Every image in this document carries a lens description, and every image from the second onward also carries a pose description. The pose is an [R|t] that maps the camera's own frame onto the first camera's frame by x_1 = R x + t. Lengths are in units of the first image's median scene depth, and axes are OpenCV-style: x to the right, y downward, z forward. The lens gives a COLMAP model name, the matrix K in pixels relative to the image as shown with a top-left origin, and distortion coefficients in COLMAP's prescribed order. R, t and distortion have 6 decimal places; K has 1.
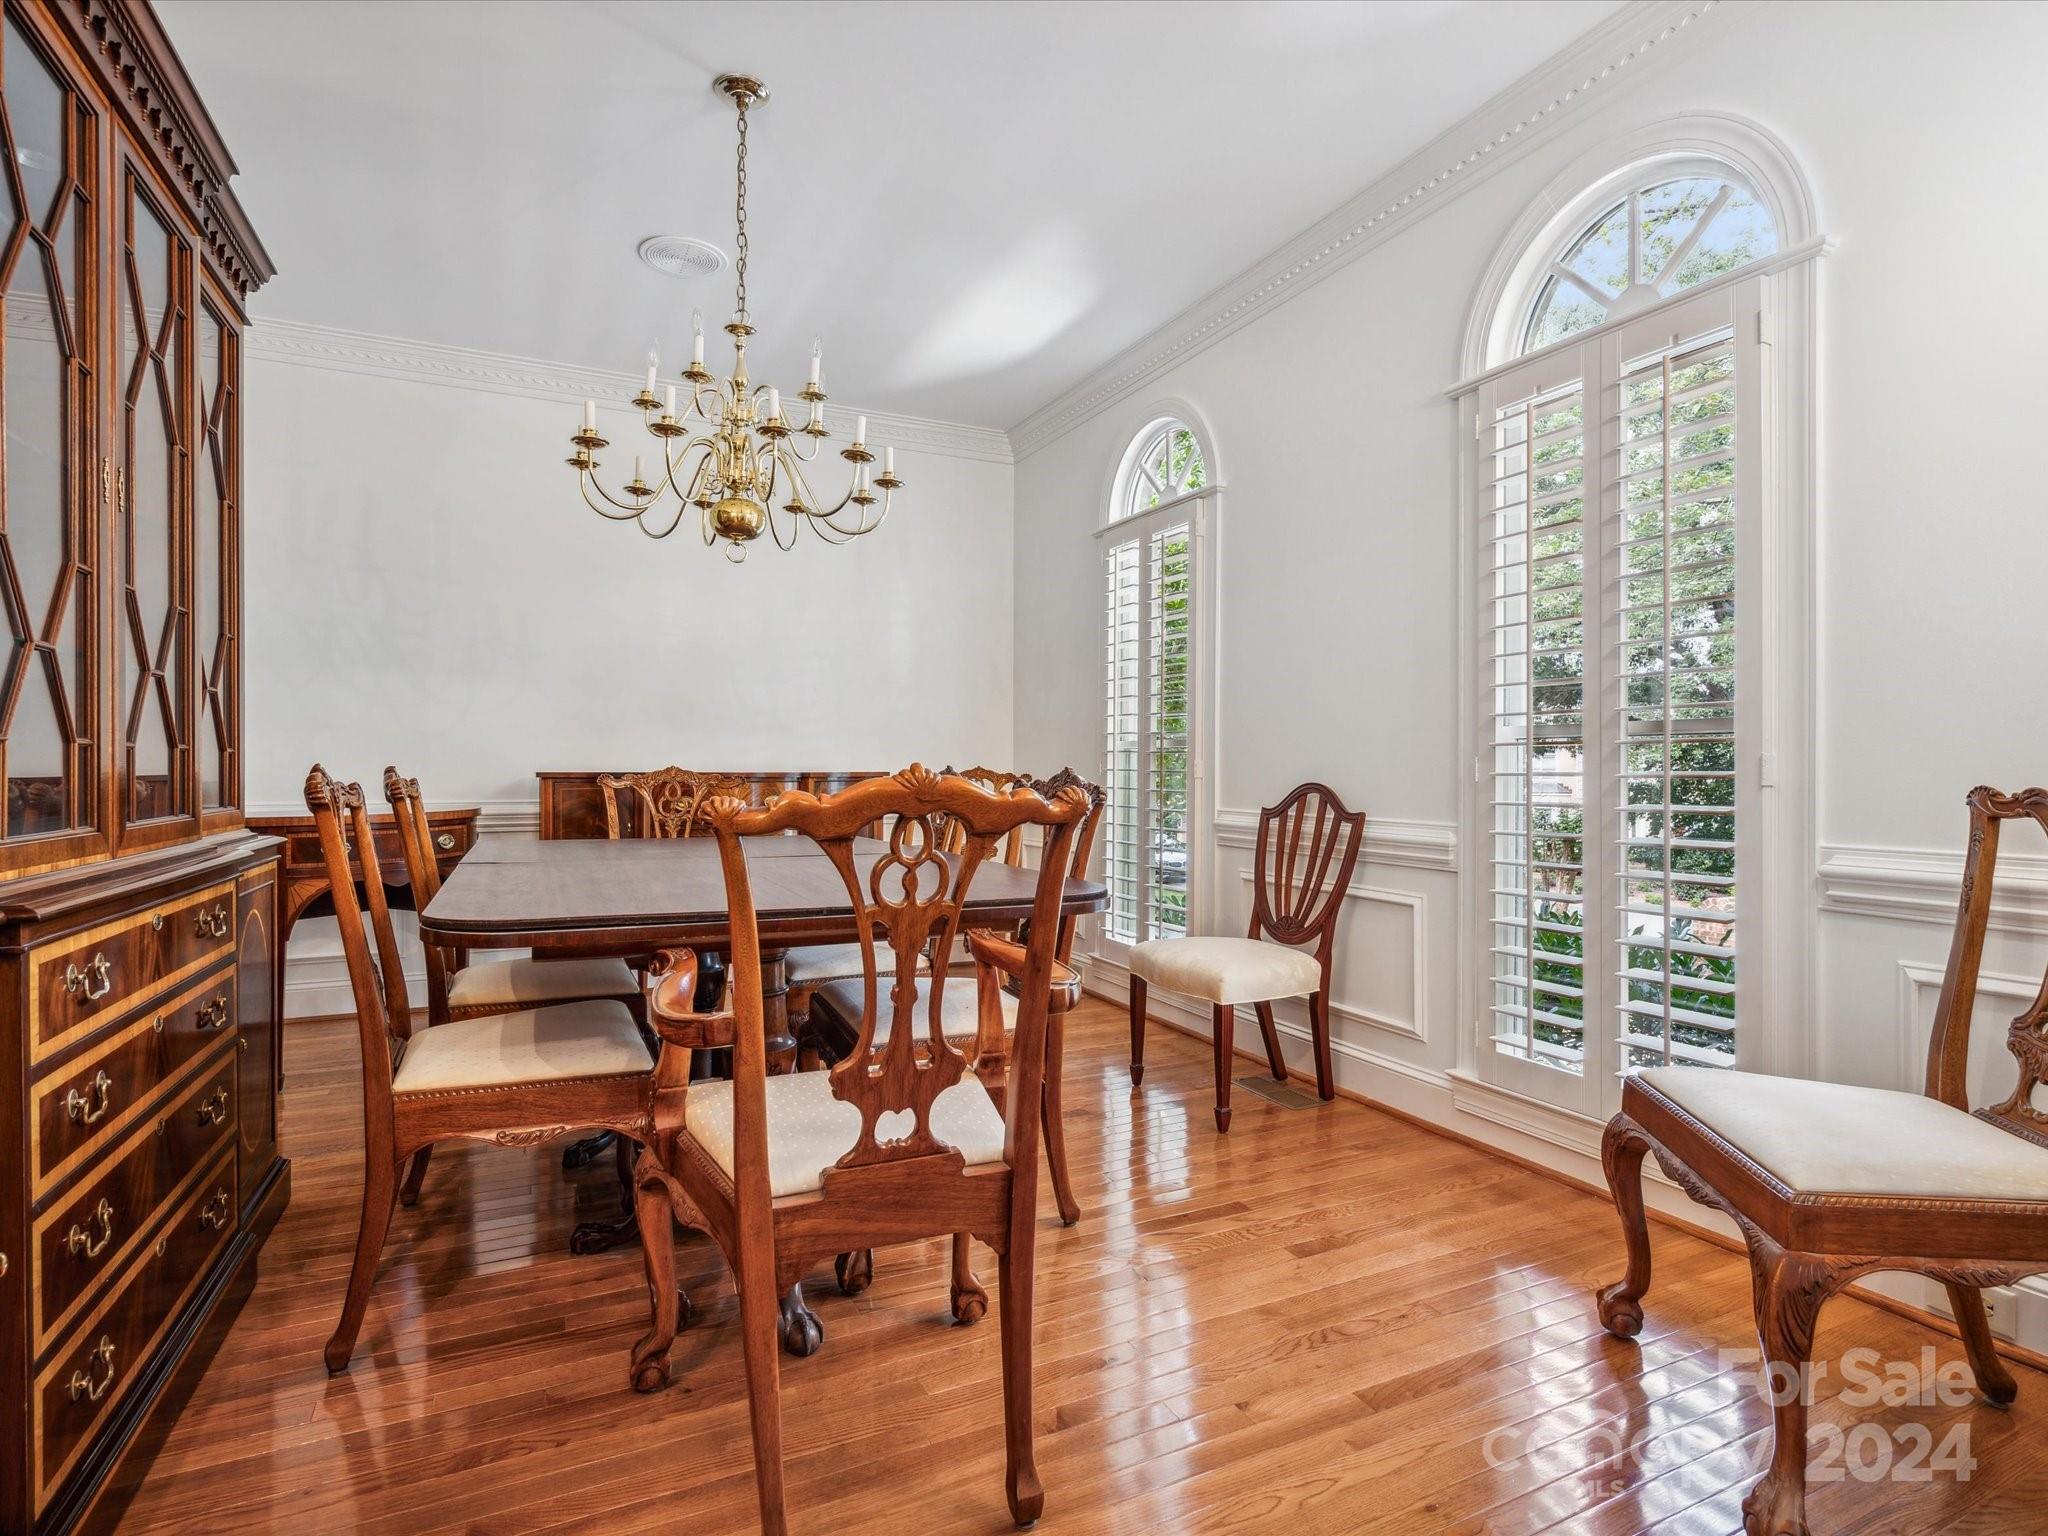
lens RADIAL K [[1038.4, 0, 1029.4], [0, 1038.4, 760.8], [0, 0, 1]] dist [-0.004536, 0.000682]
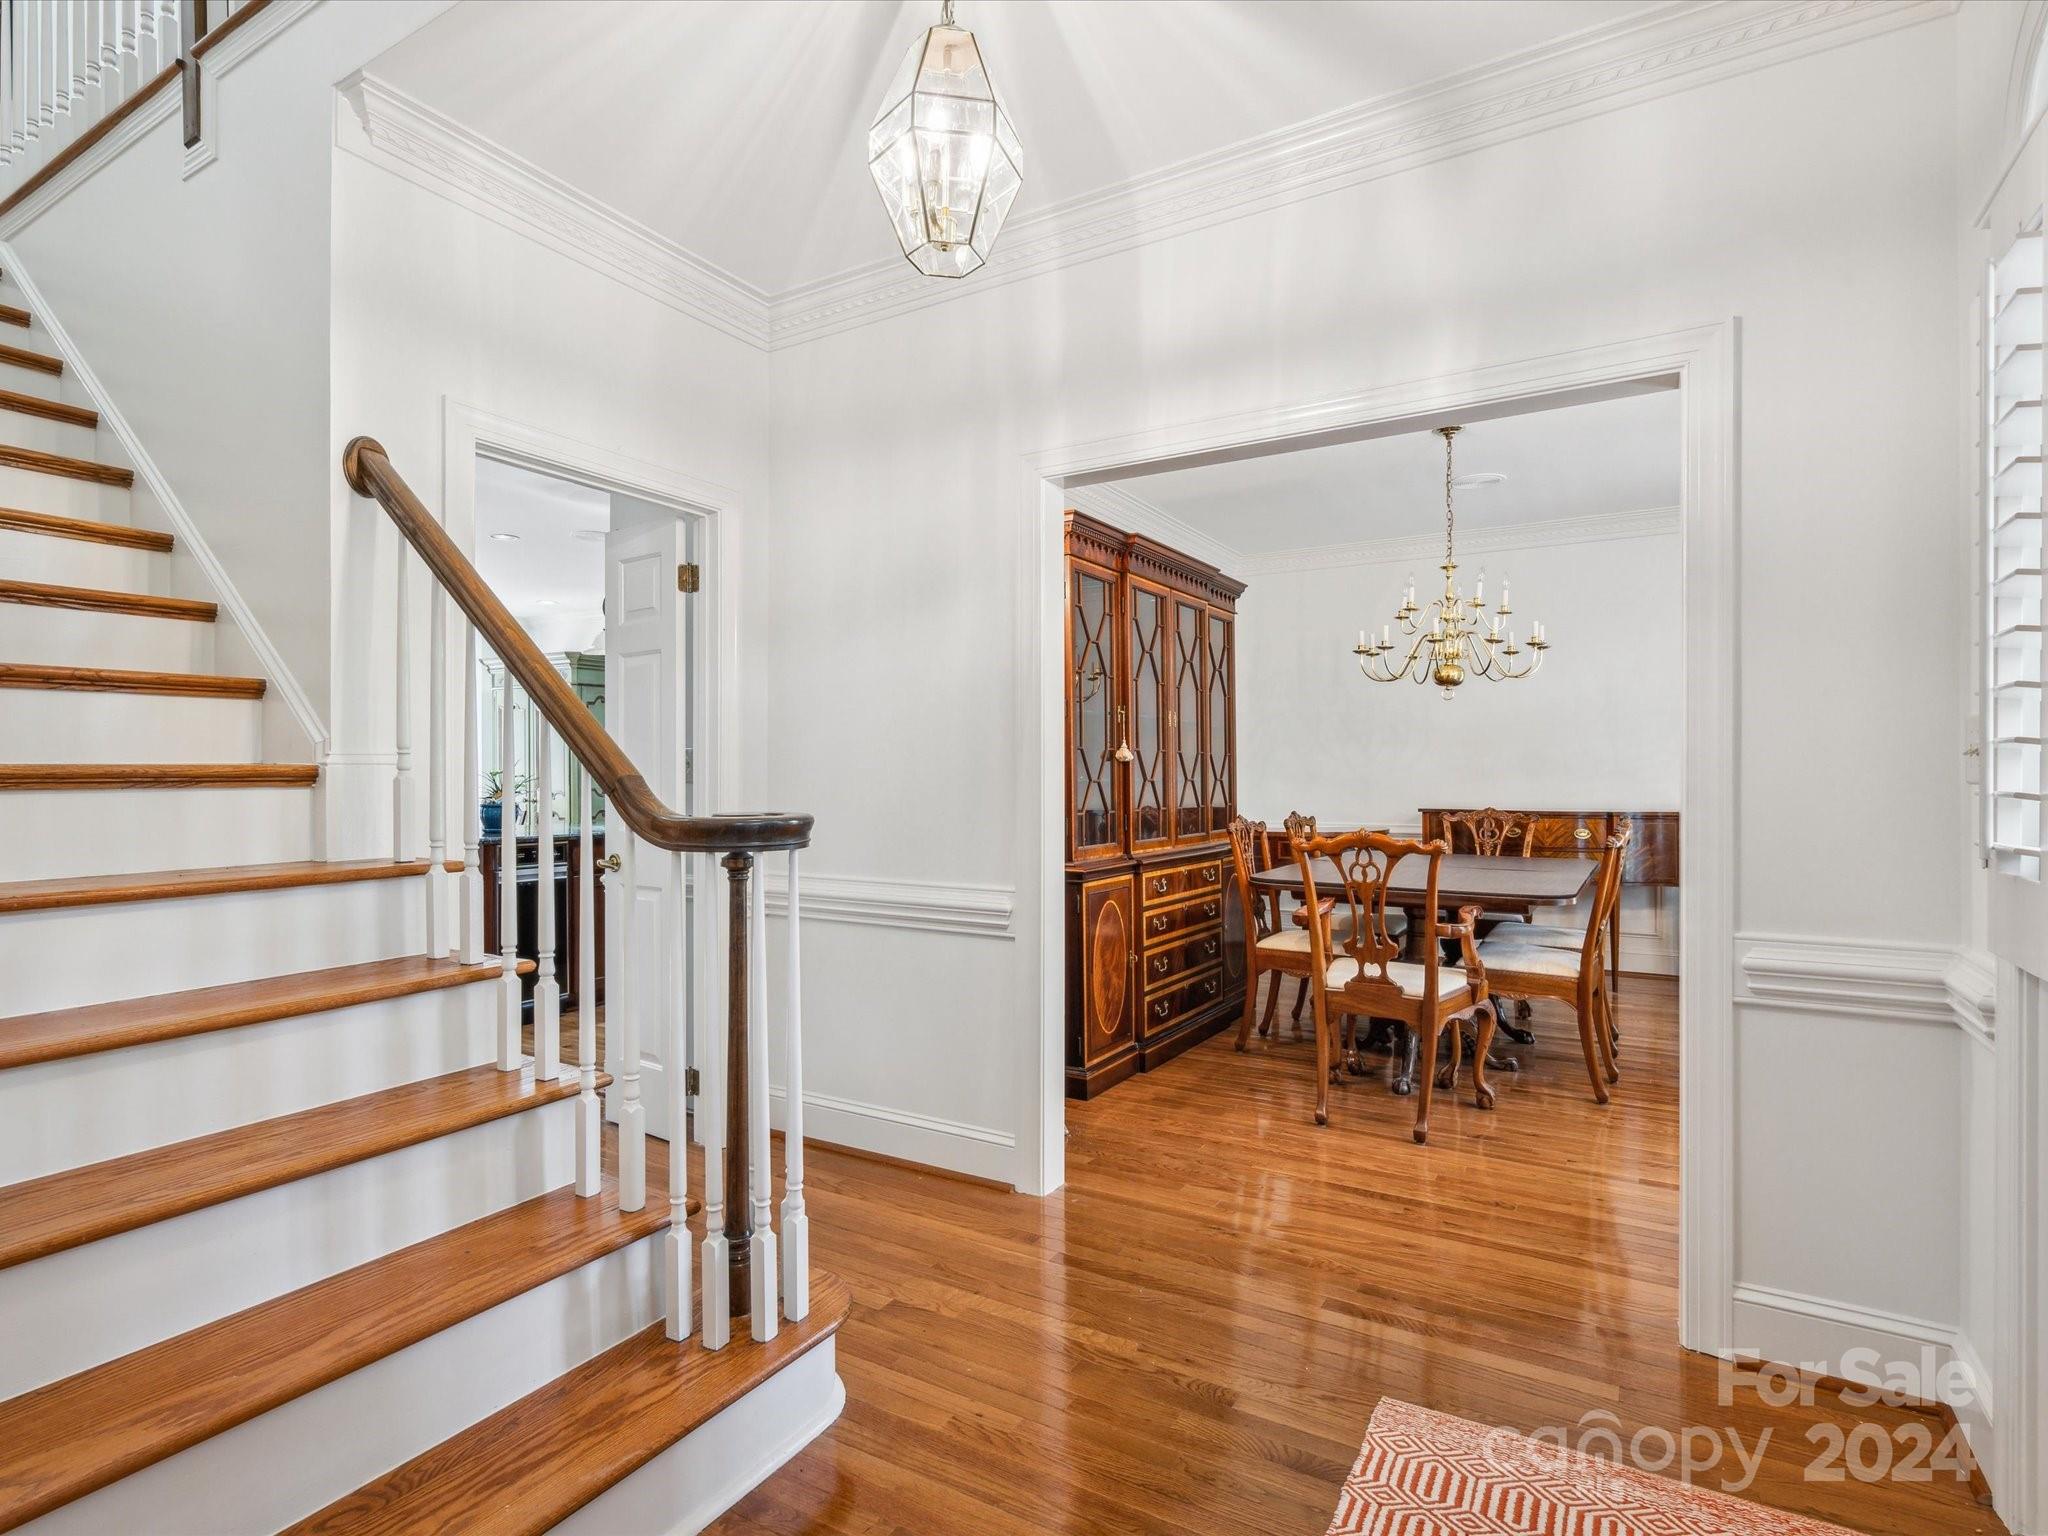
lens RADIAL K [[1038.4, 0, 1026.2], [0, 1038.4, 775.1], [0, 0, 1]] dist [-0.004536, 0.000682]
pose [[0.552839, -0.004825, -0.833274, 1.478954], [0.007578, 0.999971, -0.000763, -0.125296], [0.833254, -0.005893, 0.552860, -1.074313]]
